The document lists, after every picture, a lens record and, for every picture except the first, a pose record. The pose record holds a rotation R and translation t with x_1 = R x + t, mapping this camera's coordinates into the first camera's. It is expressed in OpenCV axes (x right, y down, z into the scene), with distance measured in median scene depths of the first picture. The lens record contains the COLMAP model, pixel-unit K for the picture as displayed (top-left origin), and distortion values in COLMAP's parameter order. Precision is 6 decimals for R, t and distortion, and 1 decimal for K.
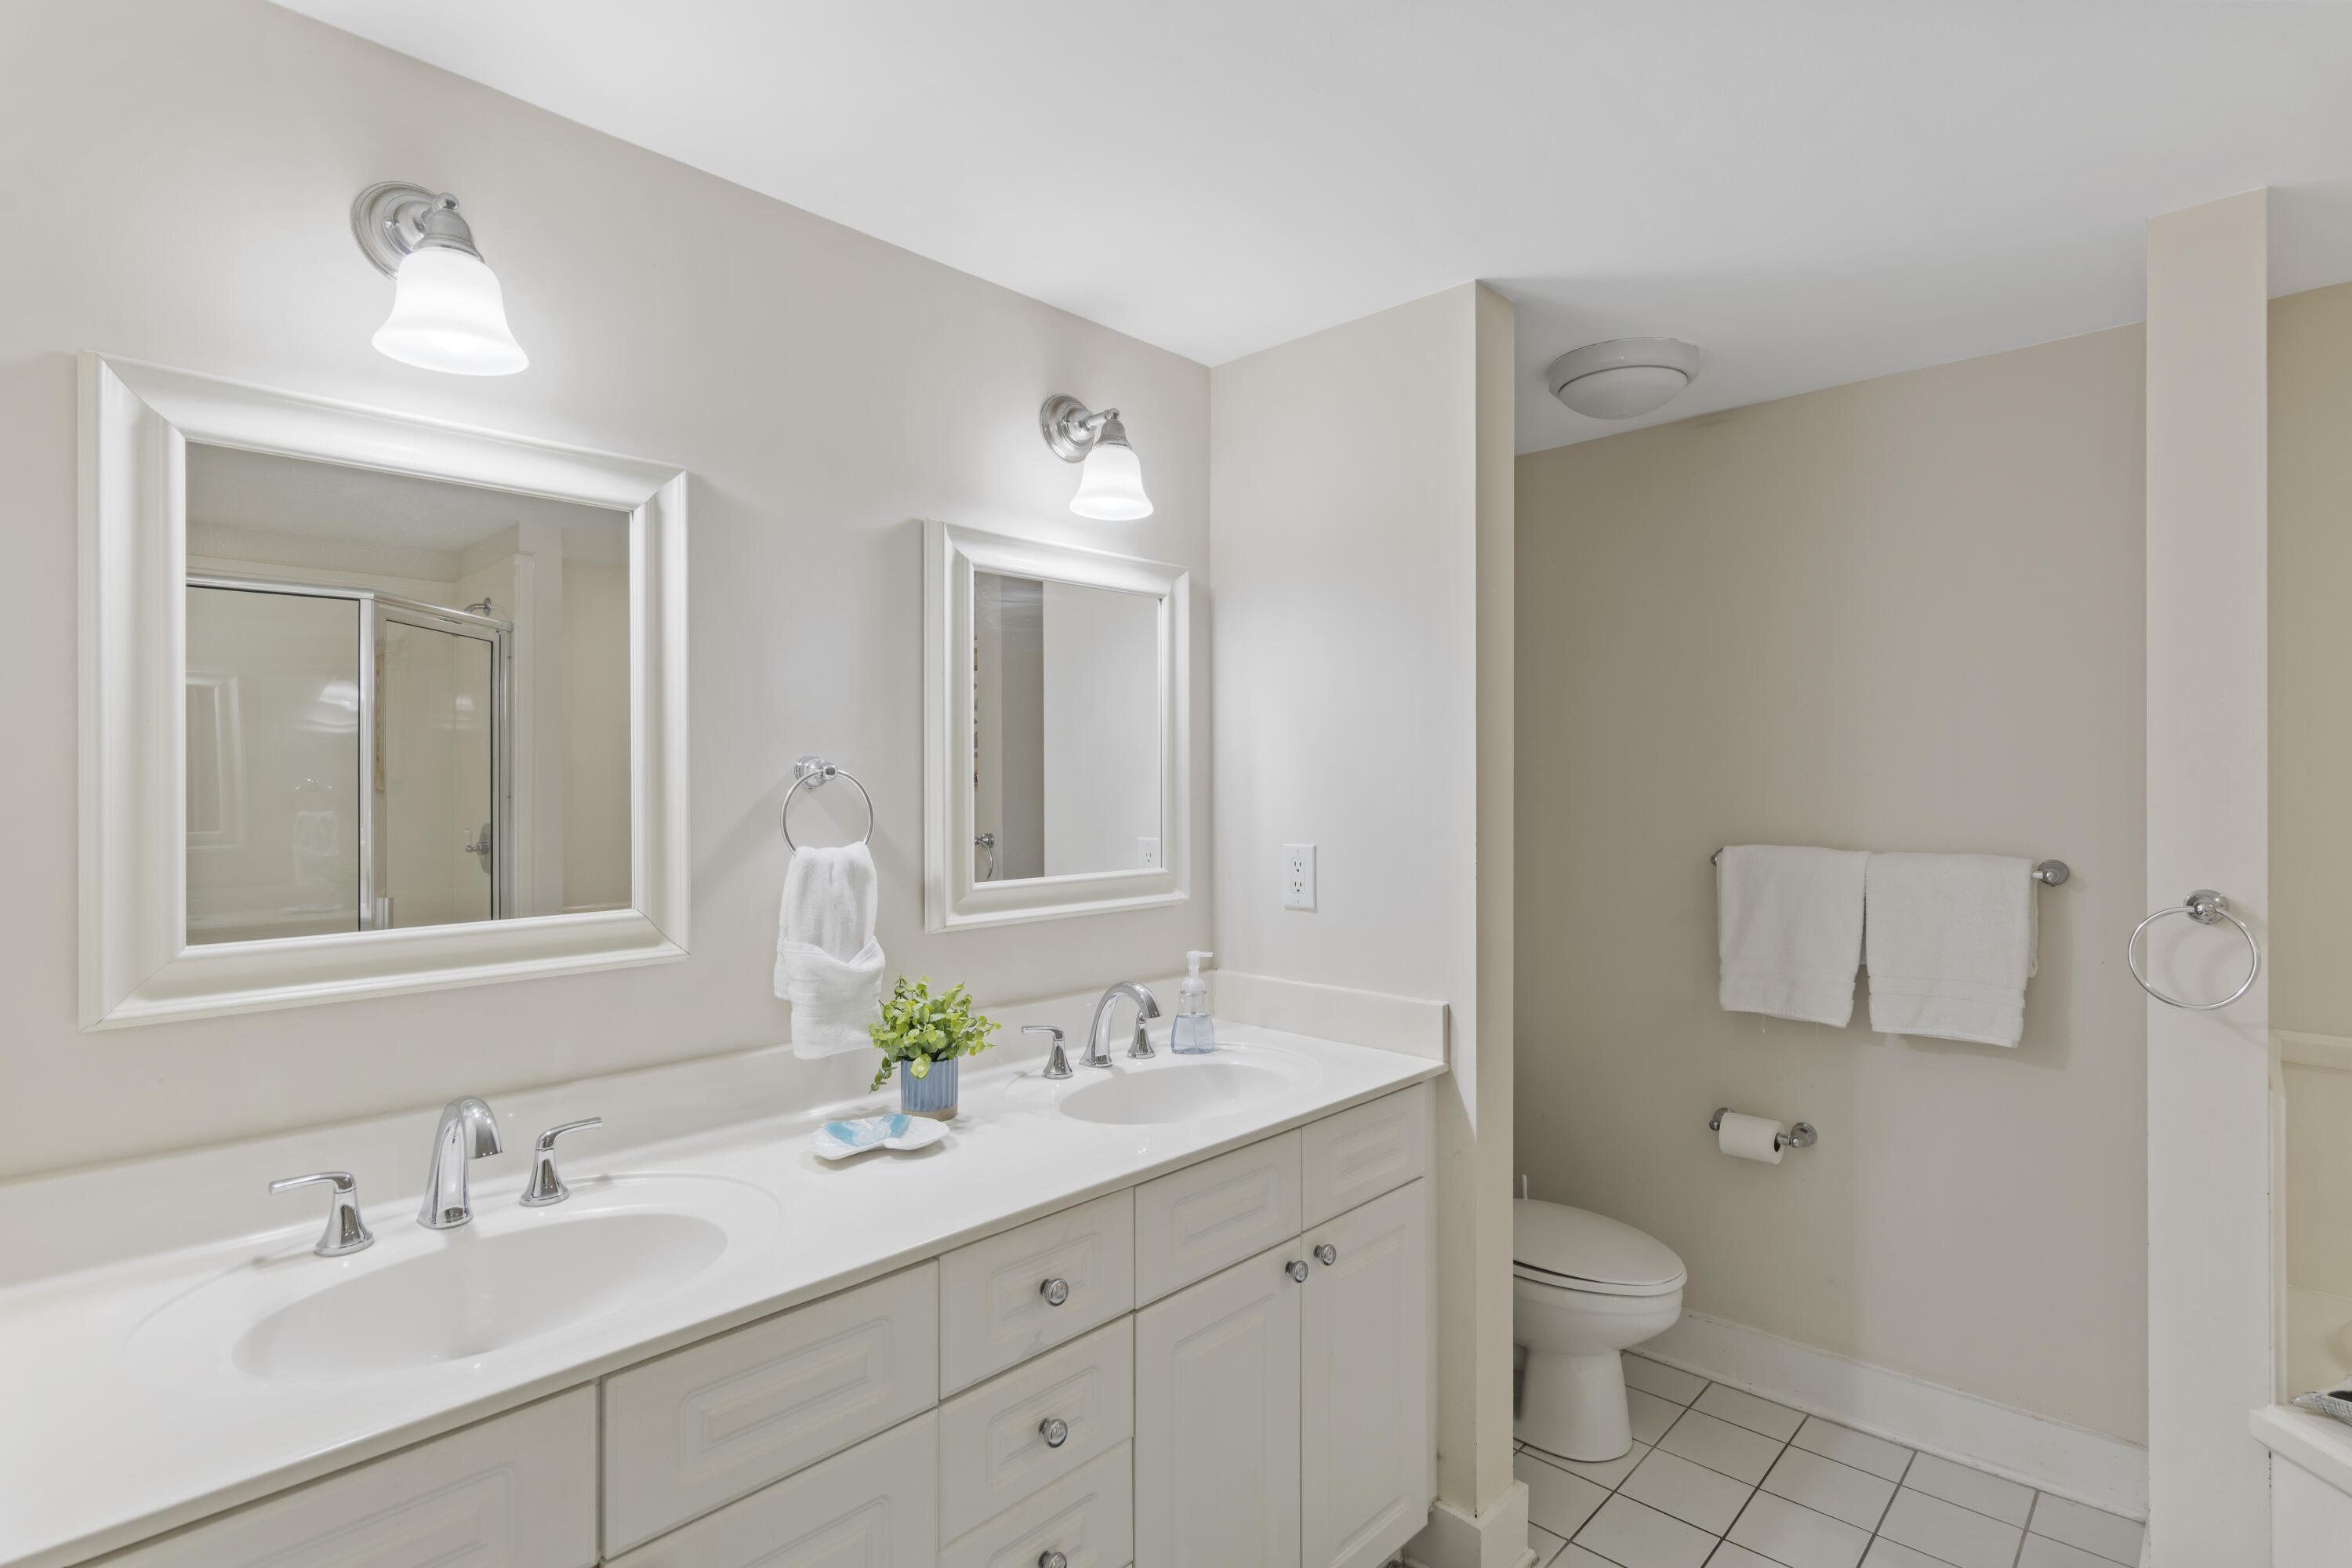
lens RADIAL K [[1162.2, 0, 1167.7], [0, 1162.2, 795.2], [0, 0, 1]] dist [0.005610, 0.000109]
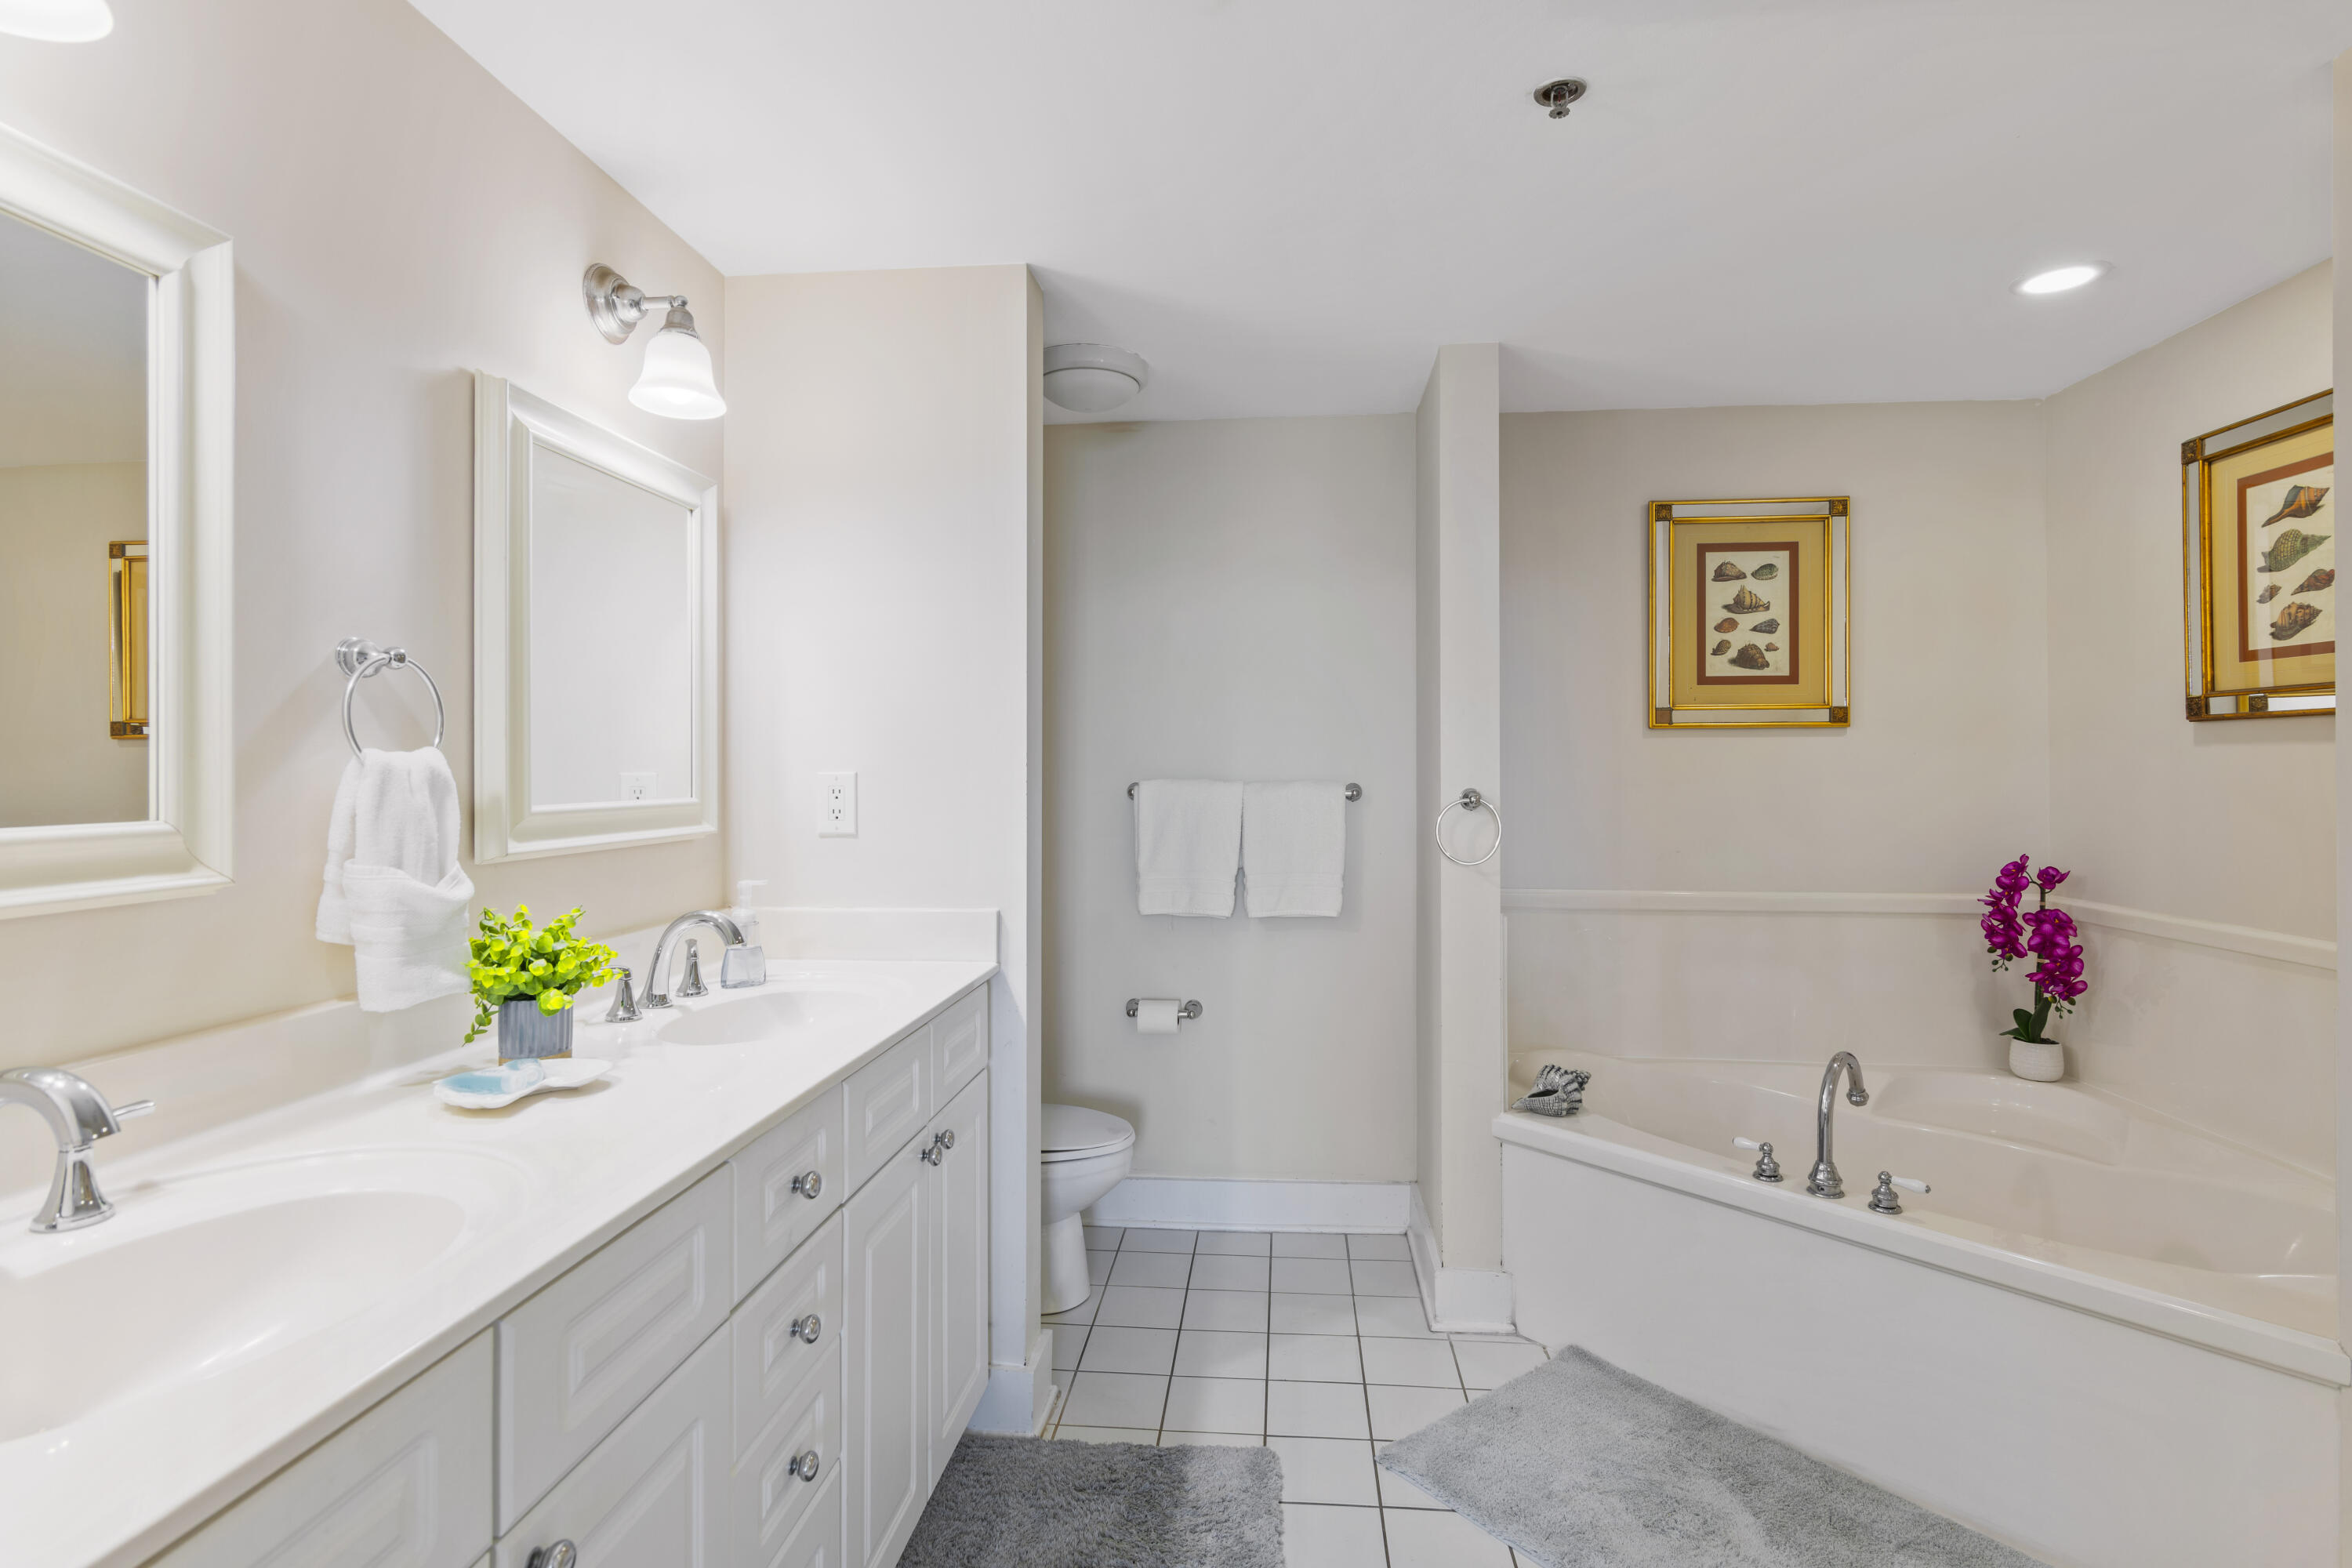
lens RADIAL K [[1167.4, 0, 1183.0], [0, 1167.4, 779.9], [0, 0, 1]] dist [0.001290, -0.000290]
pose [[0.785457, -0.005186, 0.618895, -0.312154], [0.008702, 0.999959, -0.002664, 0.061296], [-0.618855, 0.007478, 0.785470, 0.019892]]
